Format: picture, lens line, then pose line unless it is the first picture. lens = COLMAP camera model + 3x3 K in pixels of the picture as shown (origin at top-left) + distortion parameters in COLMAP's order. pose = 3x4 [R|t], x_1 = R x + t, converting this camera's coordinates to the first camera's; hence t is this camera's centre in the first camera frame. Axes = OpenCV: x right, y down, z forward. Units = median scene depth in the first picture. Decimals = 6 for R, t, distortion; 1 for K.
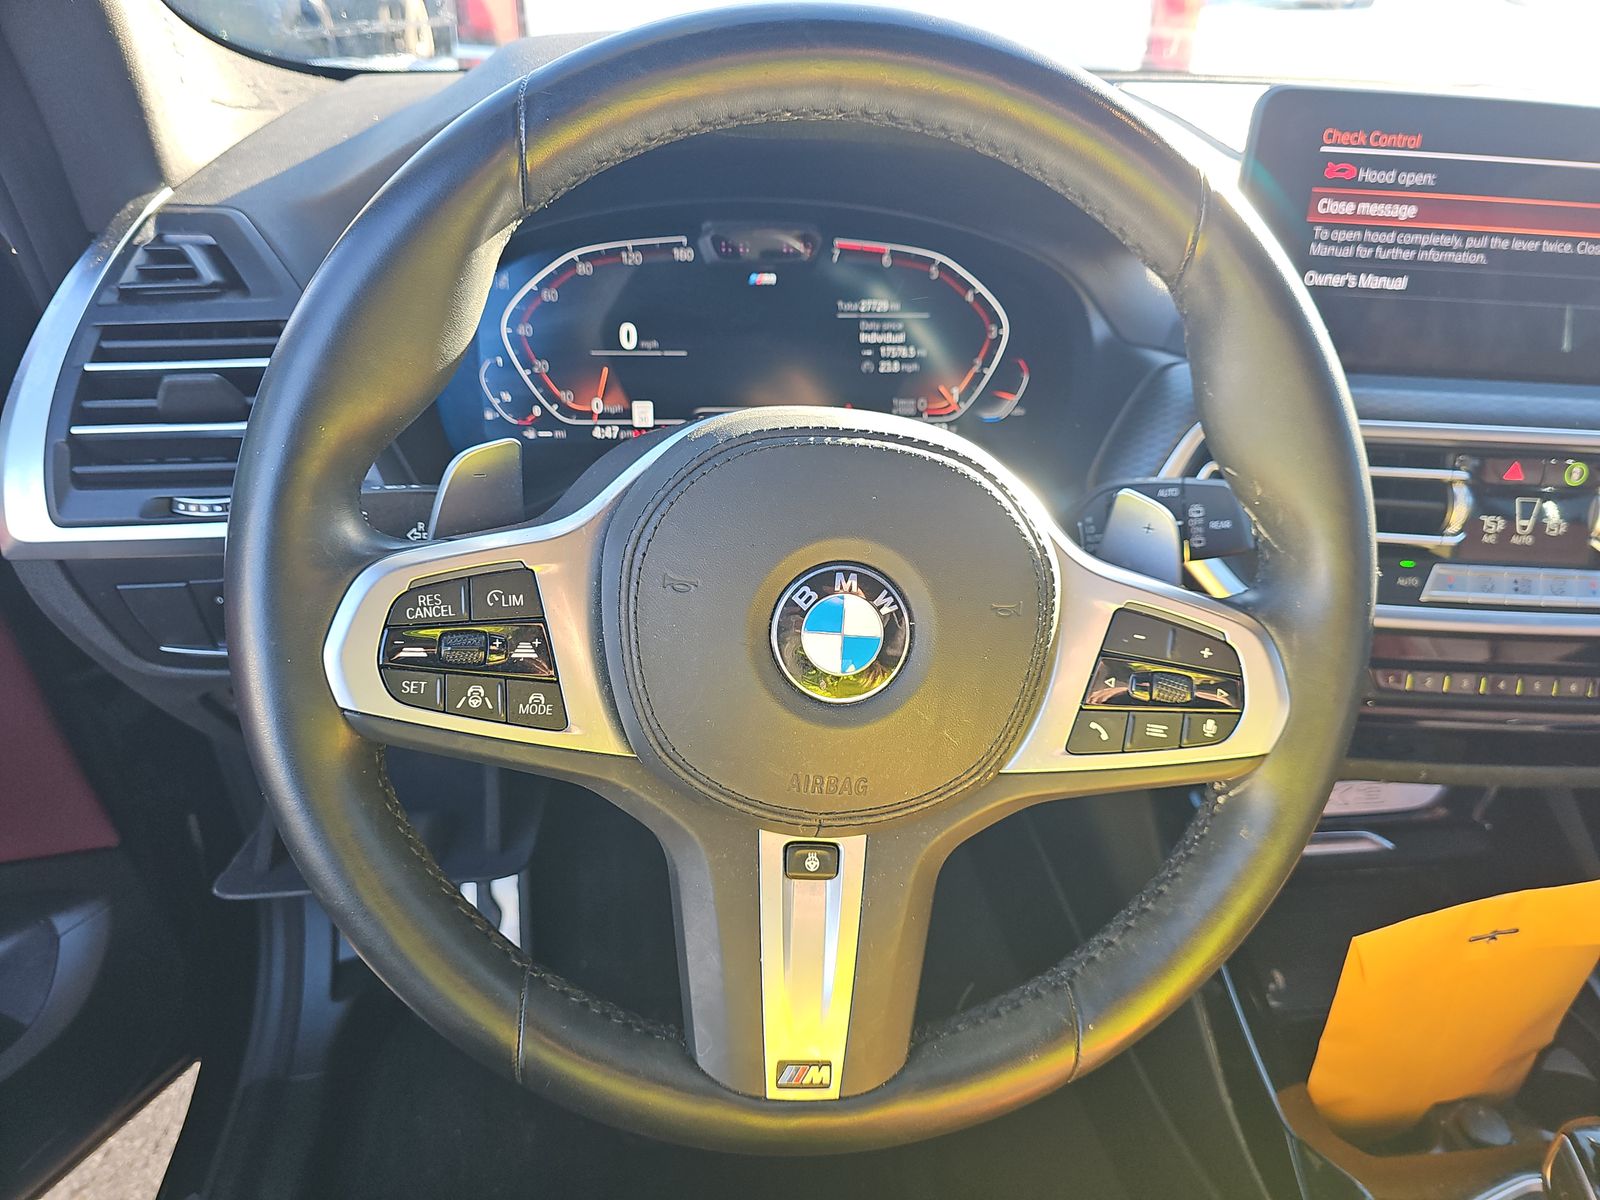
lens RADIAL K [[1062.6, 0, 804.4], [0, 1062.6, 593.9], [0, 0, 1]] dist [0.010984, -0.014881]
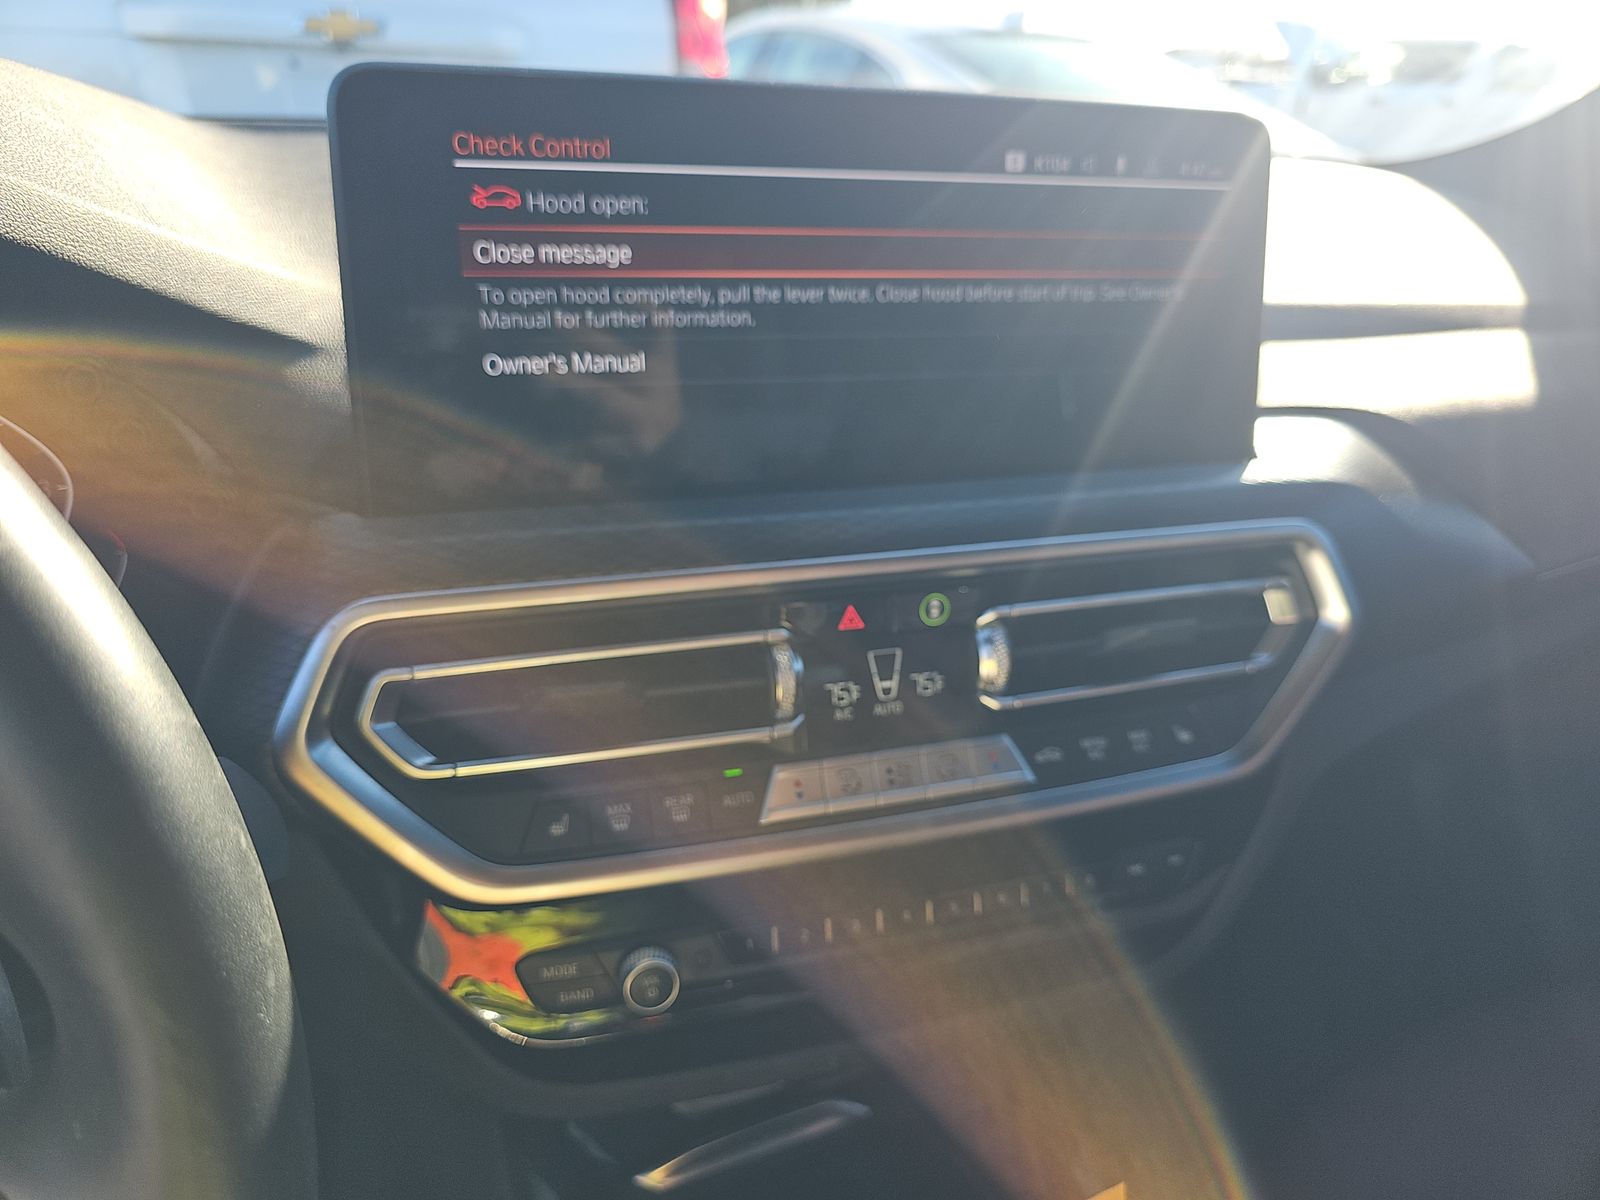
lens RADIAL K [[1062.6, 0, 803.6], [0, 1062.6, 596.3], [0, 0, 1]] dist [0.010984, -0.014881]
pose [[0.952748, -0.134002, 0.272609, 0.464678], [0.154159, 0.986579, -0.053820, -0.098826], [-0.261738, 0.093302, 0.960618, 0.359340]]
